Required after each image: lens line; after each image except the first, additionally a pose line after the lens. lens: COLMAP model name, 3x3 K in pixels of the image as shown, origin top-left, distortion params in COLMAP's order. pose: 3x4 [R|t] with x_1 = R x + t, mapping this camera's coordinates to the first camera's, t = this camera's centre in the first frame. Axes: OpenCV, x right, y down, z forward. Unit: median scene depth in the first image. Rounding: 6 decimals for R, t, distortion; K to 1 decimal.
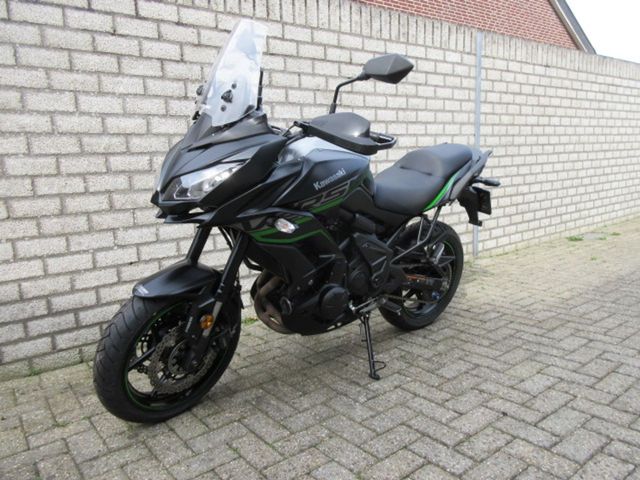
lens RADIAL K [[475.5, 0, 324.0], [0, 475.5, 245.9], [0, 0, 1]] dist [0.015482, -0.016169]
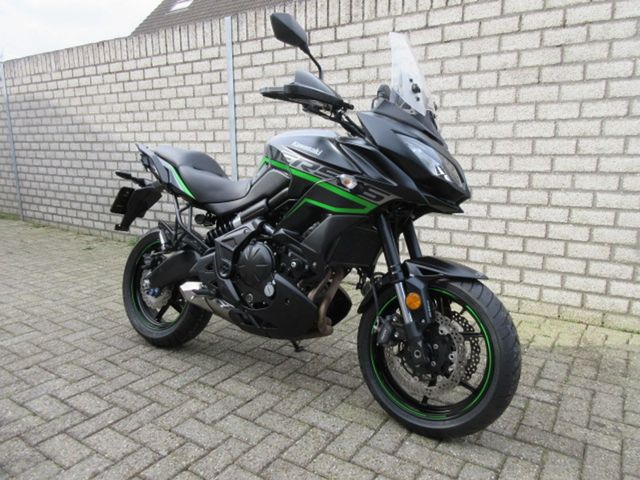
lens RADIAL K [[475.5, 0, 317.4], [0, 475.5, 245.6], [0, 0, 1]] dist [0.015482, -0.016169]
pose [[0.315574, 0.238922, -0.918330, 0.992063], [-0.163281, 0.967020, 0.195480, -0.172157], [0.934747, 0.088257, 0.344178, 0.538358]]
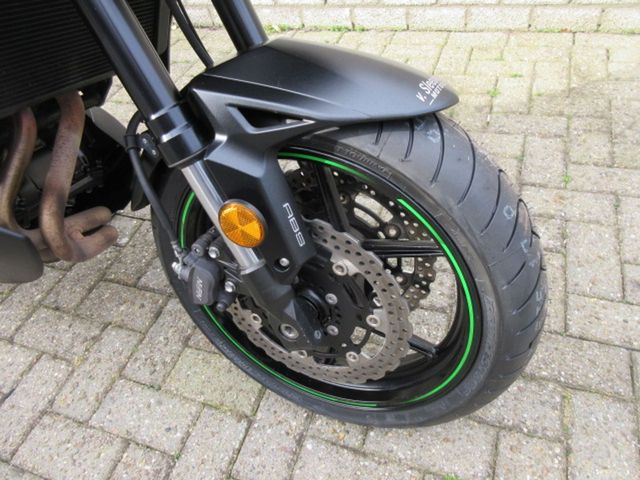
lens RADIAL K [[475.5, 0, 320.2], [0, 475.5, 245.4], [0, 0, 1]] dist [0.015482, -0.016169]
pose [[0.542763, 0.602850, -0.584791, 0.590864], [-0.026825, 0.708362, 0.705340, -0.135233], [0.839457, -0.367146, 0.400644, 0.841048]]
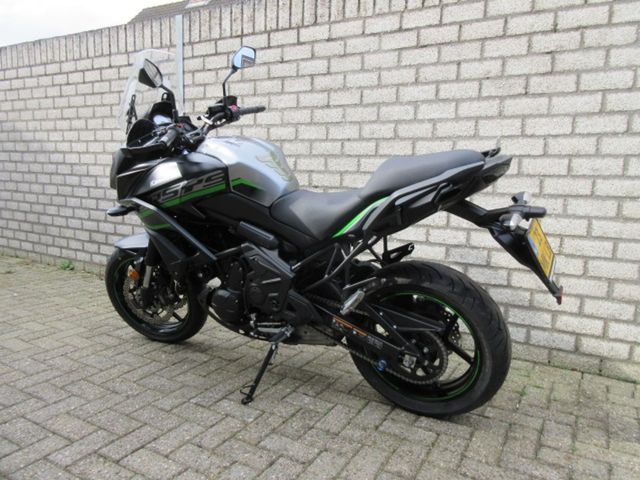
lens RADIAL K [[475.5, 0, 316.4], [0, 475.5, 244.4], [0, 0, 1]] dist [0.015482, -0.016169]
pose [[0.375772, 0.188562, -0.907325, 0.828751], [-0.196189, 0.973075, 0.120974, -0.139206], [0.905707, 0.132548, 0.402648, 0.626248]]
